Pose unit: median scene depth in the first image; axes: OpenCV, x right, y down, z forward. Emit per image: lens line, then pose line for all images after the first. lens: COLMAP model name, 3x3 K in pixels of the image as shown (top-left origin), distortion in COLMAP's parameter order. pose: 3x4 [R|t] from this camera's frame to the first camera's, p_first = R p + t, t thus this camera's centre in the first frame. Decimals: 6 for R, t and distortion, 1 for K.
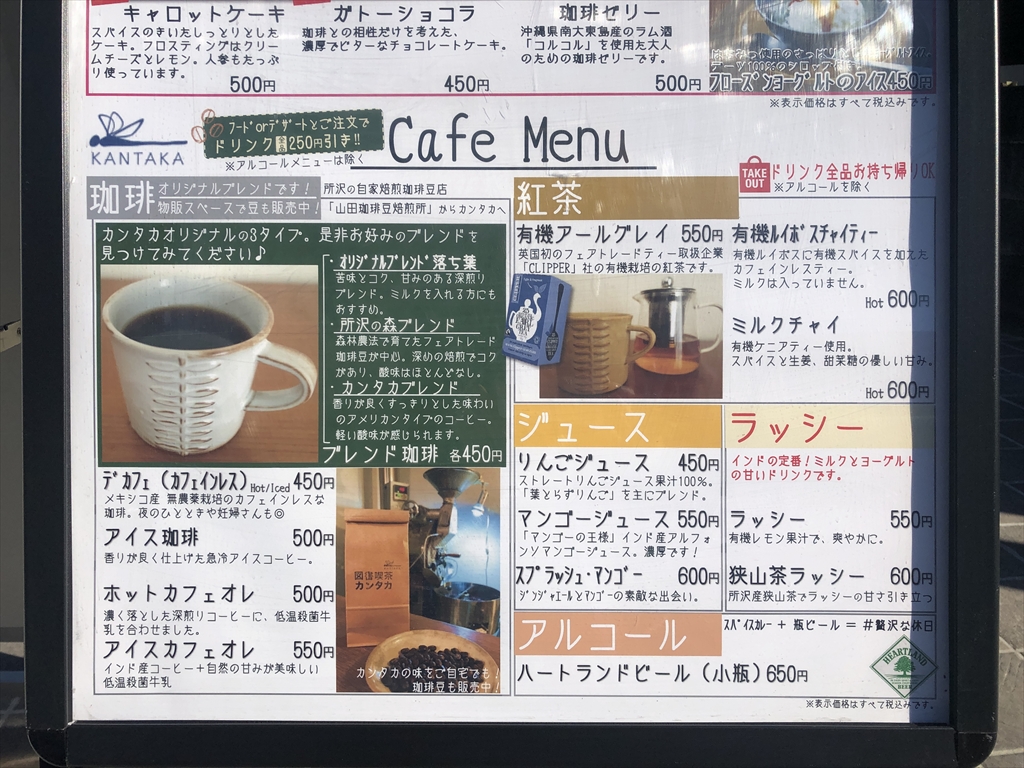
lens RADIAL K [[840.6, 0, 512.0], [0, 840.6, 384.0], [0, 0, 1]] dist [0.010071, 0.011278]
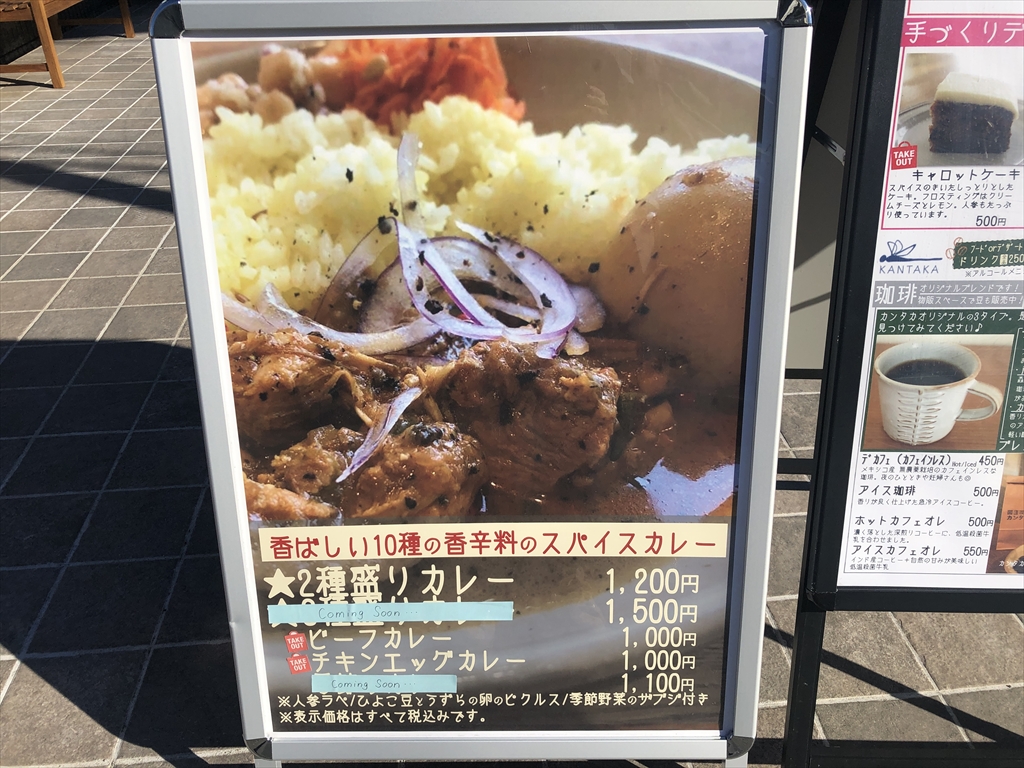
lens RADIAL K [[840.6, 0, 512.0], [0, 840.6, 384.0], [0, 0, 1]] dist [0.010071, 0.011278]
pose [[0.999783, -0.001869, -0.020761, -1.155796], [0.007610, 0.959941, 0.280099, -0.509614], [0.019406, -0.280197, 0.959746, -0.590563]]
